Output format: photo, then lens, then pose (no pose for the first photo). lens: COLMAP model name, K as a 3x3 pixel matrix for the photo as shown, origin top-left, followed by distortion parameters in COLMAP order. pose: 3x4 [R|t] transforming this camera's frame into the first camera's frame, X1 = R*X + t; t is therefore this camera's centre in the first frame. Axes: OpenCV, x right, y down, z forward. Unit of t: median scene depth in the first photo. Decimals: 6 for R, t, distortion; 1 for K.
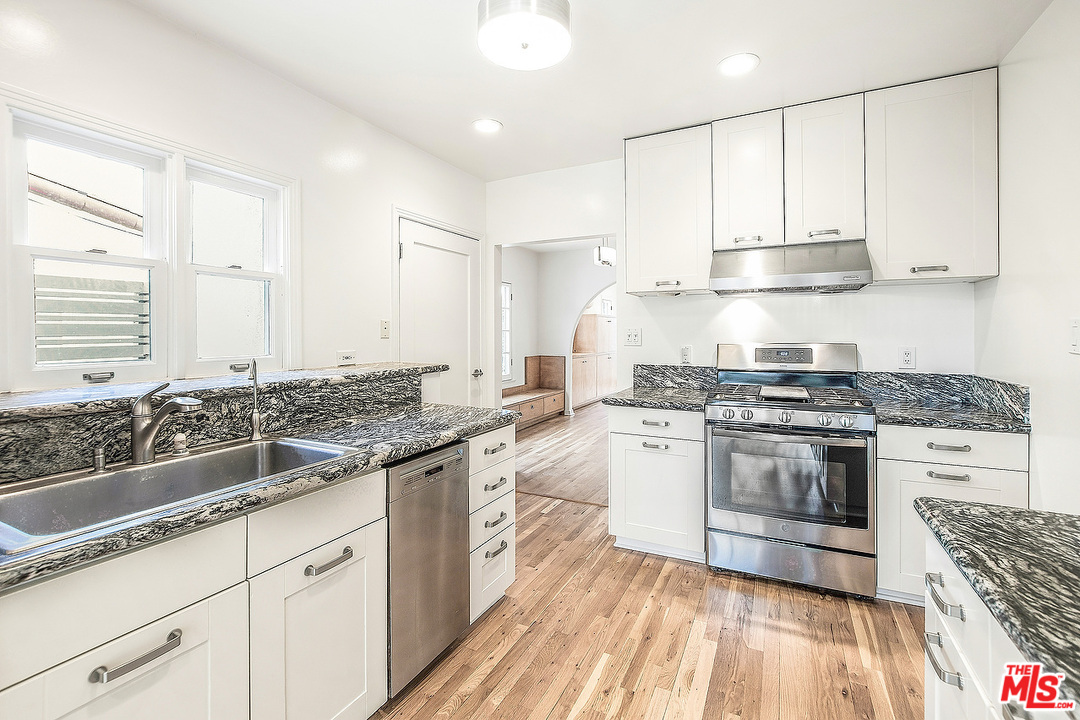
lens RADIAL K [[471.2, 0, 549.8], [0, 471.2, 332.0], [0, 0, 1]] dist [-0.000736, 0.001728]
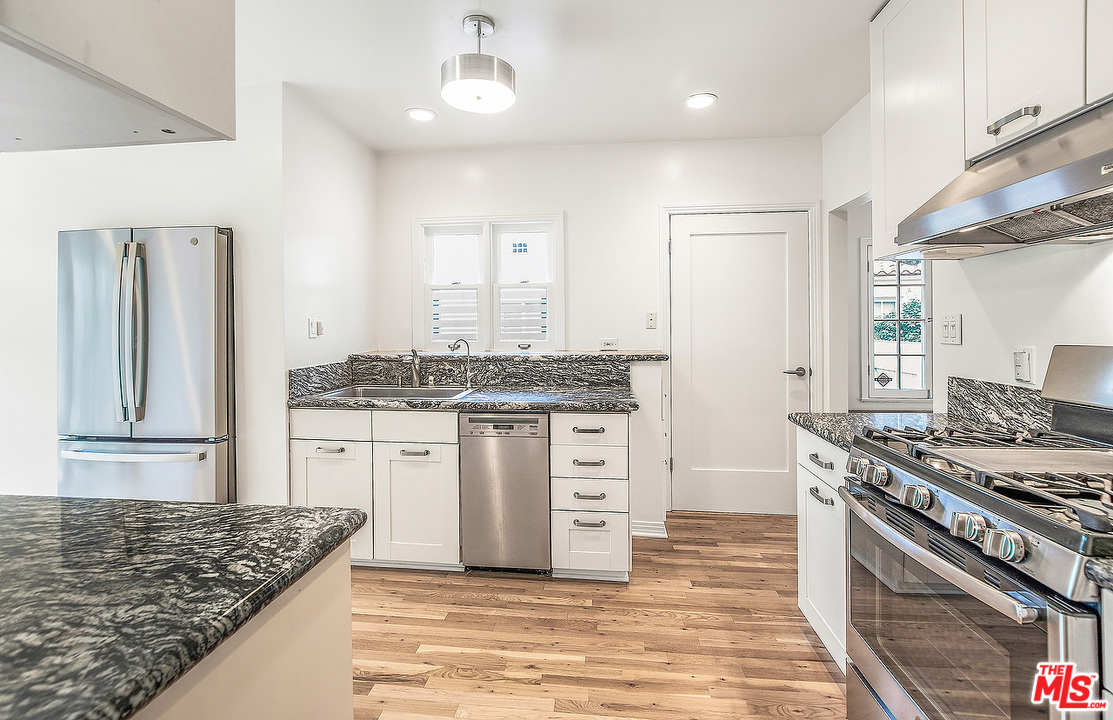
lens RADIAL K [[492.4, 0, 554.5], [0, 492.4, 325.3], [0, 0, 1]] dist [-0.008861, -0.000041]
pose [[0.363978, -0.000233, -0.931408, 0.938077], [0.004596, 0.999988, 0.001546, 0.003590], [0.931396, -0.004843, 0.363975, 0.532202]]
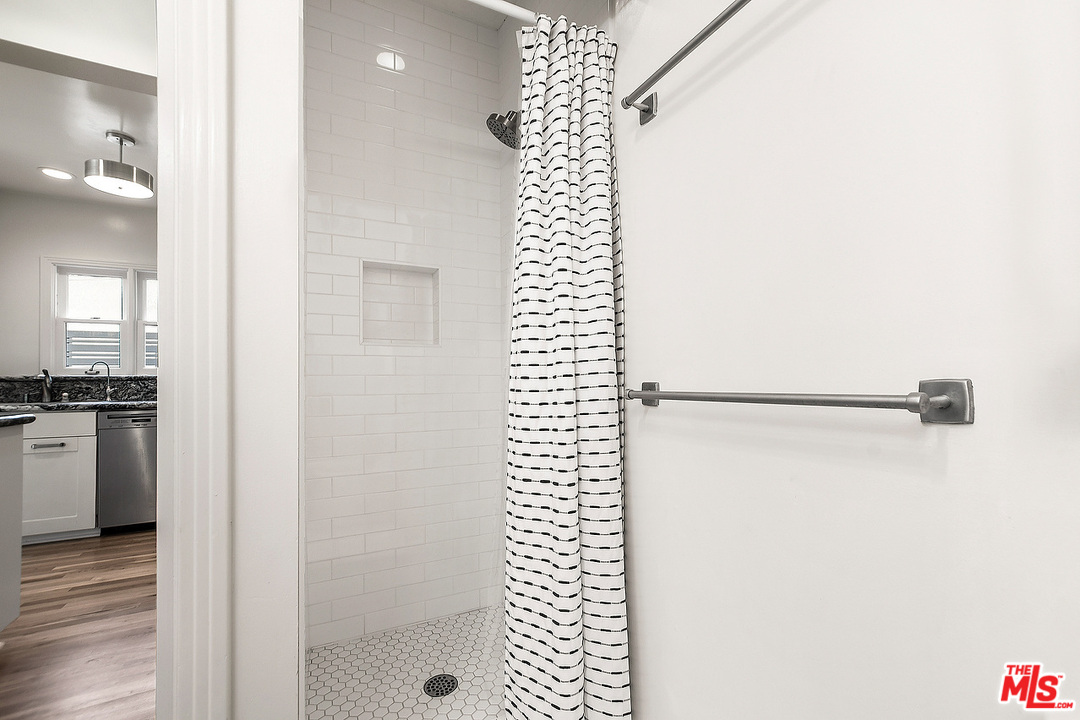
lens RADIAL K [[471.2, 0, 547.6], [0, 471.2, 367.1], [0, 0, 1]] dist [-0.000736, 0.001728]
pose [[0.811677, -0.037993, -0.582870, 1.792478], [0.021384, 0.999146, -0.035349, 0.160216], [0.583715, 0.016228, 0.811796, 0.363671]]
